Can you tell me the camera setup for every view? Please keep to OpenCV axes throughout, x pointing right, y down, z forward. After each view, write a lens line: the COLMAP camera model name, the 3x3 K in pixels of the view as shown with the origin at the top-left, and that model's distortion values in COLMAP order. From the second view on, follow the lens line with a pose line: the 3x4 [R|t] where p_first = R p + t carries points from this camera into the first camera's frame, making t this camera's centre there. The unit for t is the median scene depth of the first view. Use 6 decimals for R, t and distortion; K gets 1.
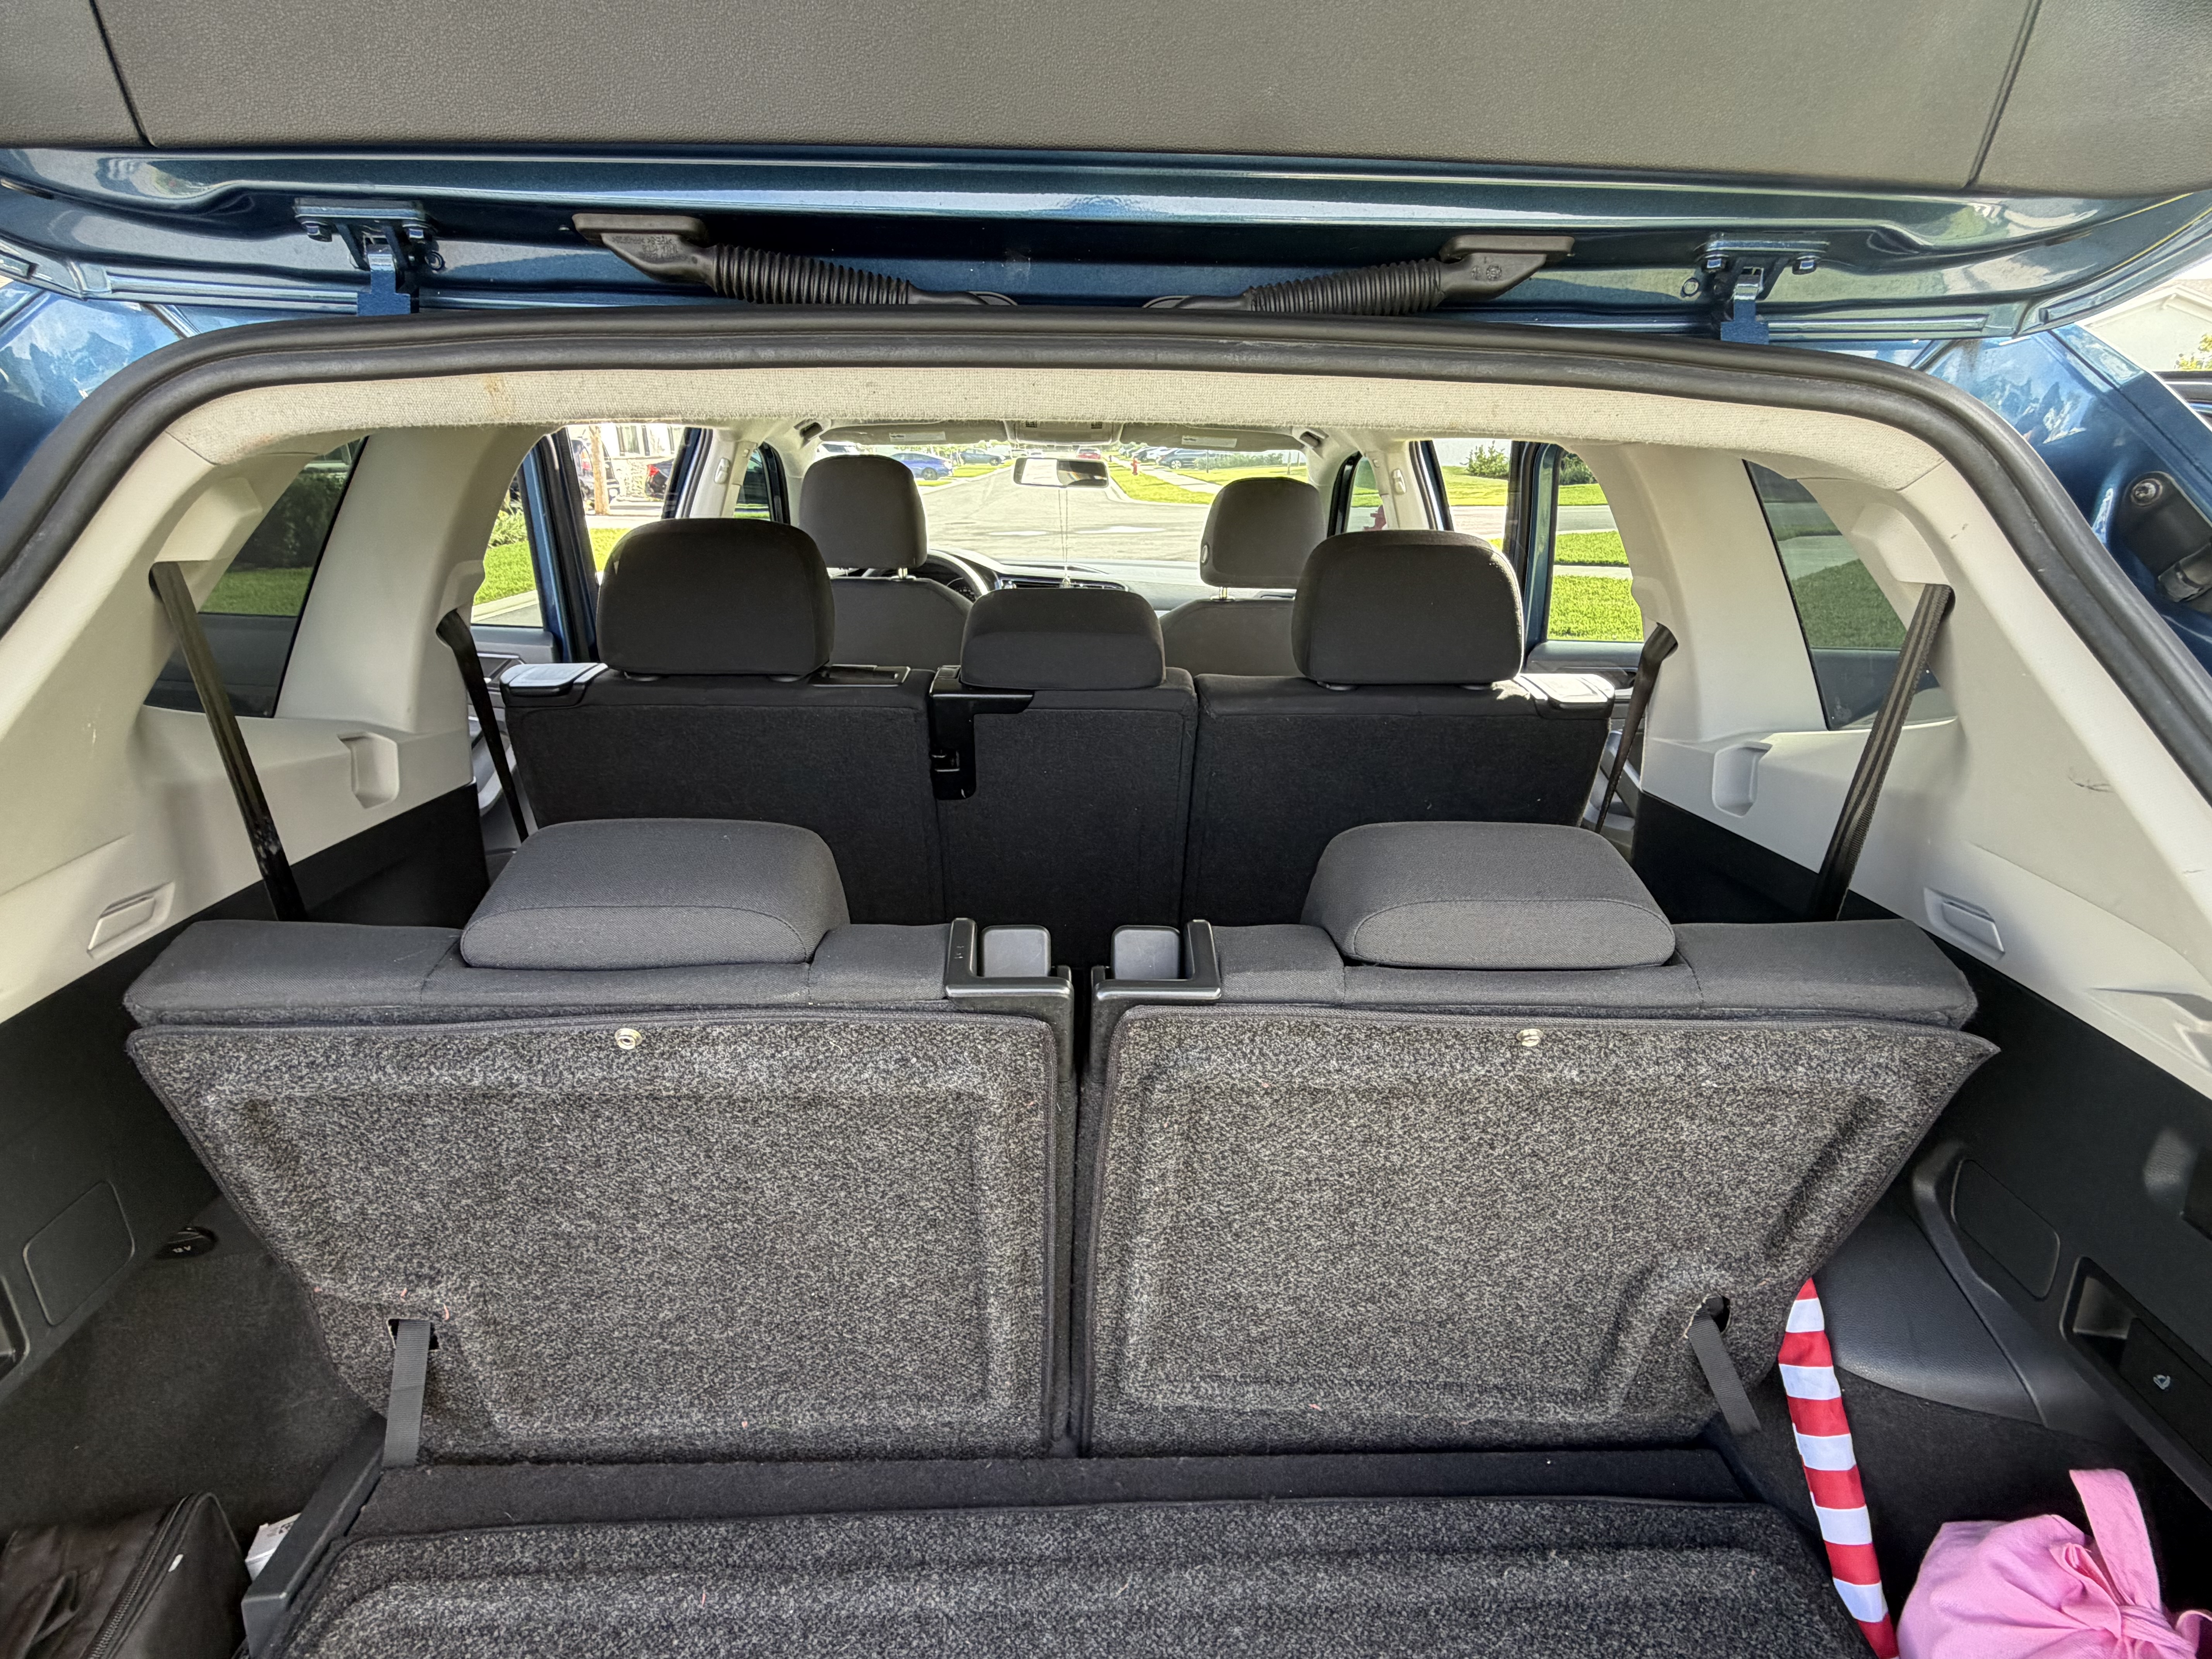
lens RADIAL K [[1117.7, 0, 1097.6], [0, 1117.7, 833.9], [0, 0, 1]] dist [-0.004113, 0.000544]
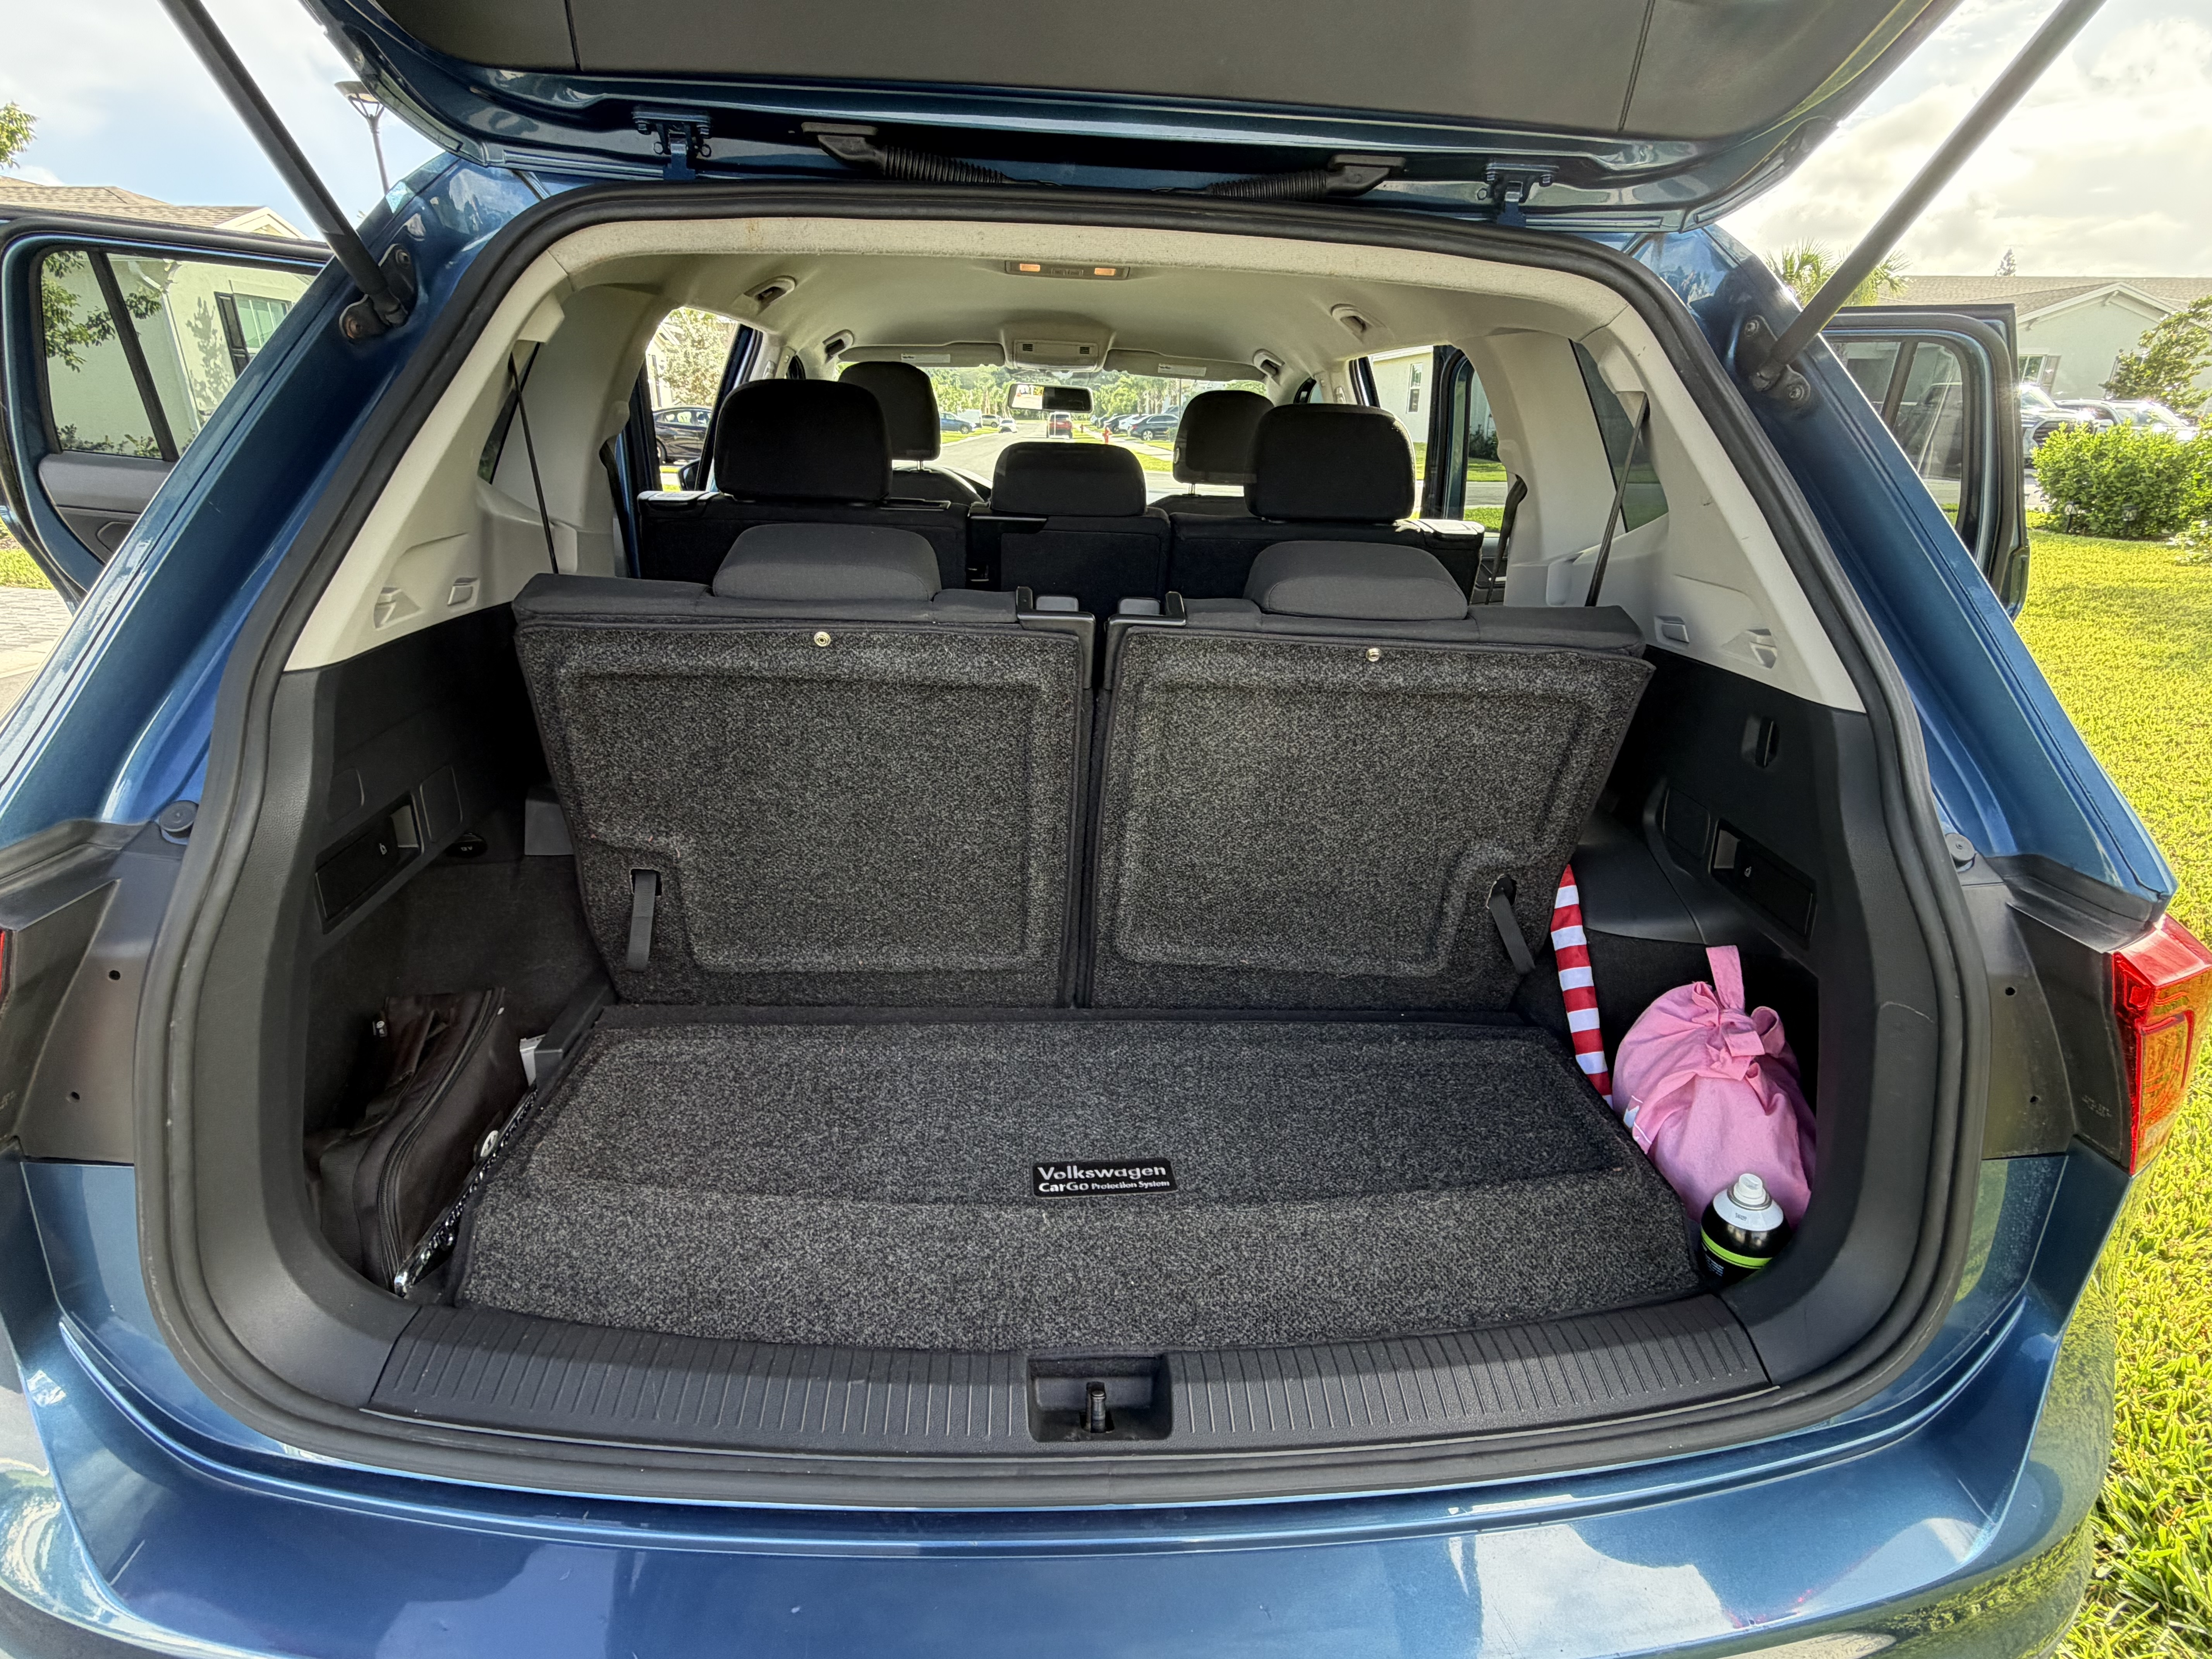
lens RADIAL K [[1116.0, 0, 1099.6], [0, 1116.0, 837.7], [0, 0, 1]] dist [-0.004928, -0.000201]
pose [[0.999378, 0.013186, 0.032709, -0.058215], [-0.014070, 0.999538, 0.026950, 0.372679], [-0.032339, -0.027393, 0.999102, -0.568737]]
